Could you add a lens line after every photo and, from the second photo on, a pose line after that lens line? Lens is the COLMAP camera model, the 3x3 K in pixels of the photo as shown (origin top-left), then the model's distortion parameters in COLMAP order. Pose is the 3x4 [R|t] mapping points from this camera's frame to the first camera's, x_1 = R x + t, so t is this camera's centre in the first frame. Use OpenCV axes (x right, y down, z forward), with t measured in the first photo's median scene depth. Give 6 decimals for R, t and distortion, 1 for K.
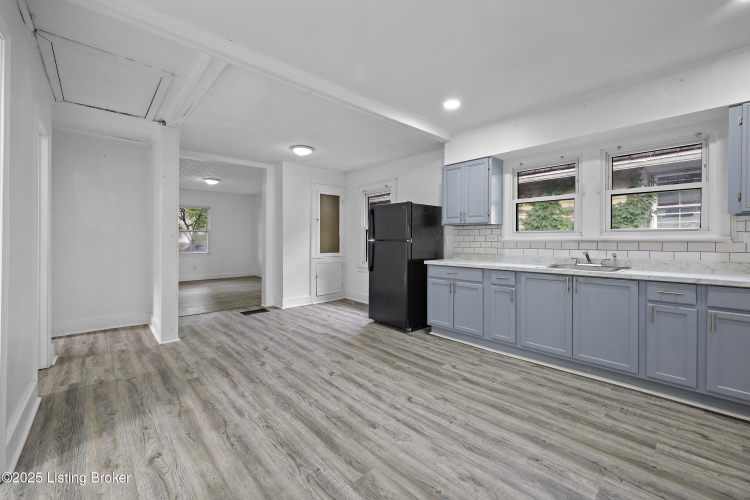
lens RADIAL K [[303.9, 0, 383.4], [0, 303.9, 244.8], [0, 0, 1]] dist [-0.003819, 0.001219]
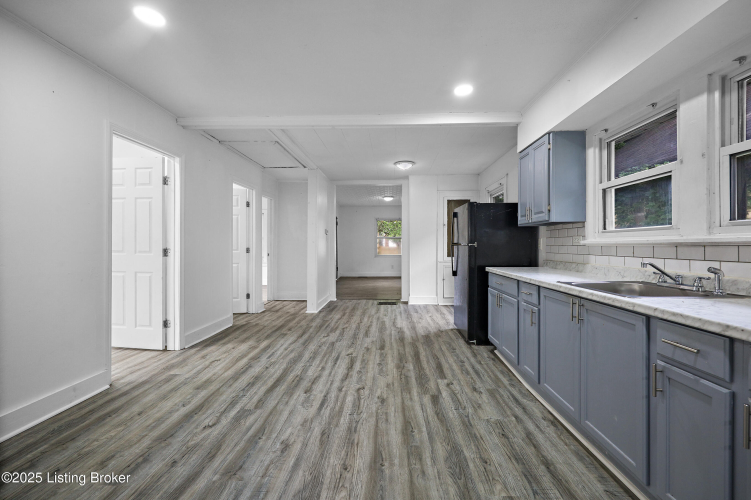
lens RADIAL K [[304.3, 0, 385.5], [0, 304.3, 248.0], [0, 0, 1]] dist [-0.003819, 0.001219]
pose [[0.710331, 0.005283, -0.703848, 0.798503], [-0.009568, 0.999952, -0.002150, 0.002163], [0.703802, 0.008262, 0.710348, 0.245403]]
